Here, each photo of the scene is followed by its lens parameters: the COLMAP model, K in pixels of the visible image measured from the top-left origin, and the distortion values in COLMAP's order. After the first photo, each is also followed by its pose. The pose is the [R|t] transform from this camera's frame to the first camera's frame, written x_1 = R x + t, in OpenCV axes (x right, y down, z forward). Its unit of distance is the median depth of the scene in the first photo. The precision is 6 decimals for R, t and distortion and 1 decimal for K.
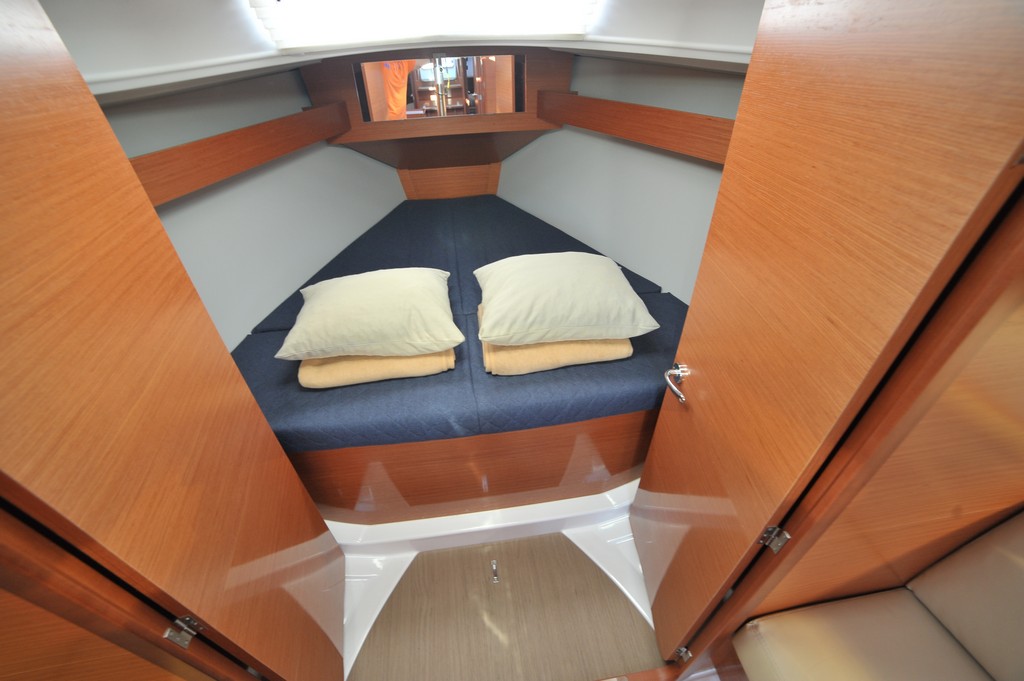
lens RADIAL K [[414.6, 0, 503.7], [0, 414.6, 344.1], [0, 0, 1]] dist [-0.103562, 0.033066]
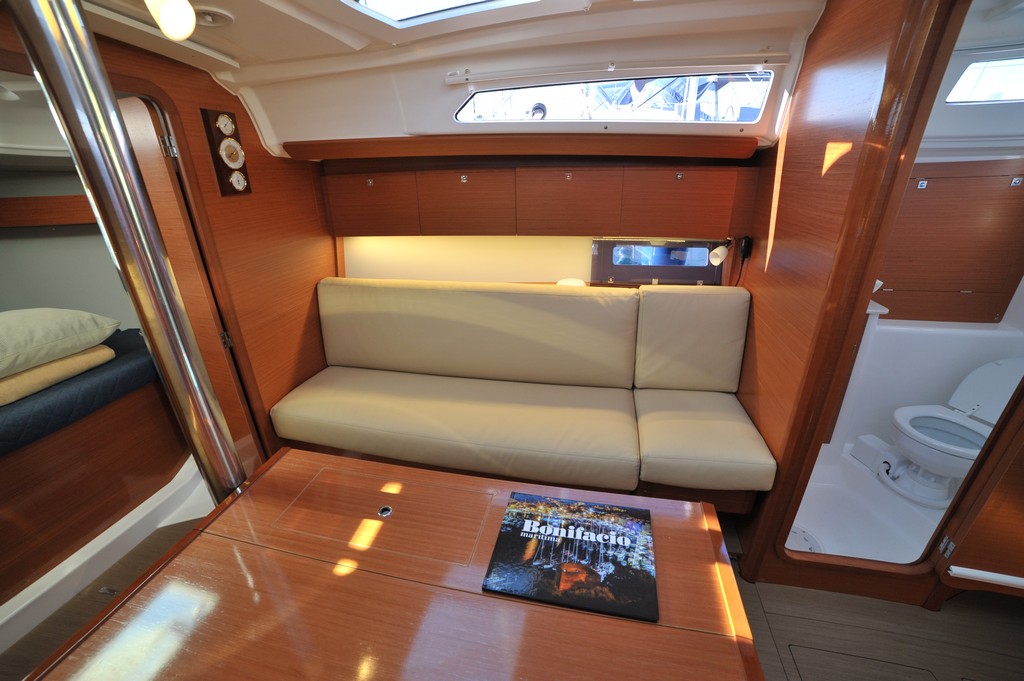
lens RADIAL K [[414.6, 0, 503.7], [0, 414.6, 344.1], [0, 0, 1]] dist [-0.103562, 0.033066]
pose [[0.353003, -0.357887, 0.864469, -0.342039], [0.572099, 0.813661, 0.103238, 0.641868], [-0.740332, 0.458118, 0.491972, -0.626890]]
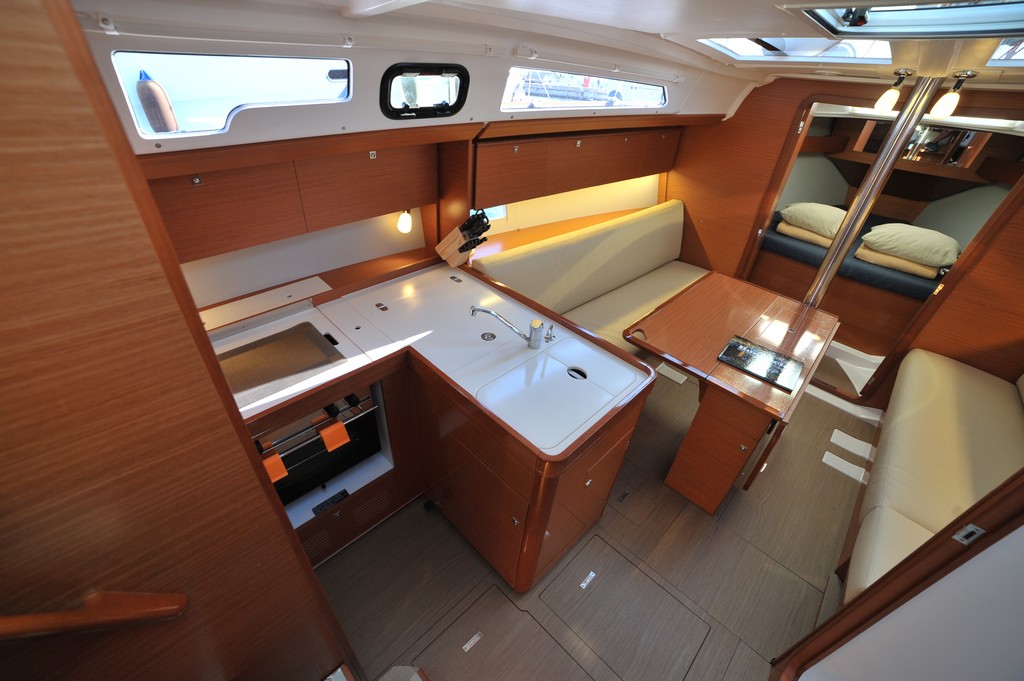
lens RADIAL K [[414.6, 0, 503.7], [0, 414.6, 344.1], [0, 0, 1]] dist [-0.103562, 0.033066]
pose [[0.602933, 0.516048, -0.608413, 0.372597], [-0.539773, 0.825439, 0.165215, 1.249178], [0.587466, 0.228792, 0.776233, -1.839760]]
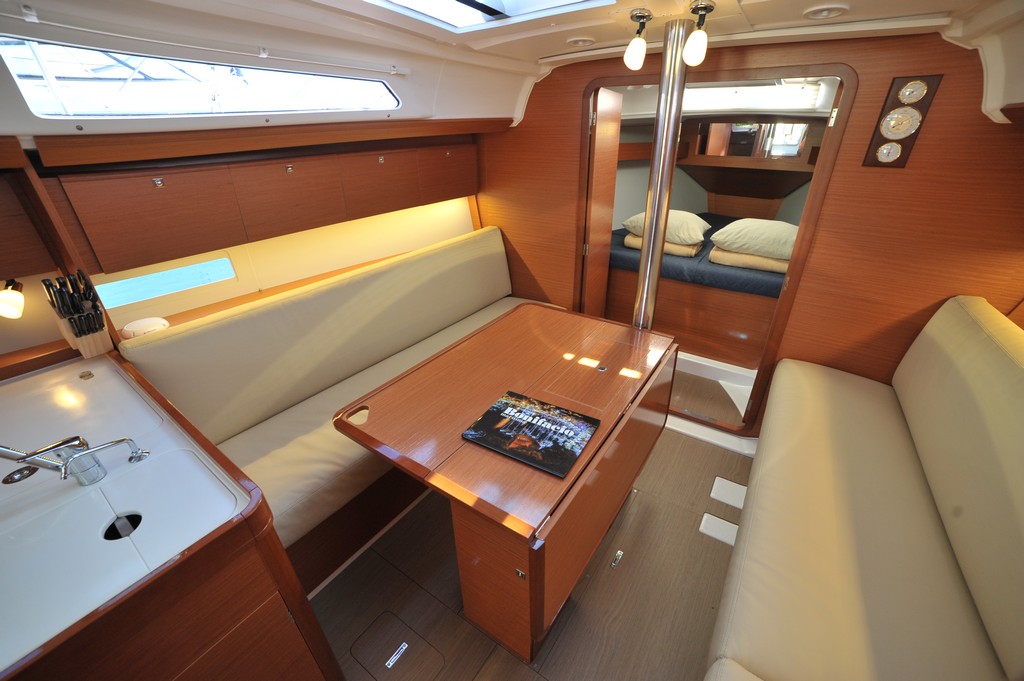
lens RADIAL K [[406.5, 0, 511.0], [0, 406.5, 344.2], [0, 0, 1]] dist [-0.097930, 0.029259]
pose [[0.741167, 0.333981, -0.582347, 0.532880], [-0.412088, 0.911142, -0.001928, 0.887966], [0.529957, 0.241407, 0.812938, -1.033410]]
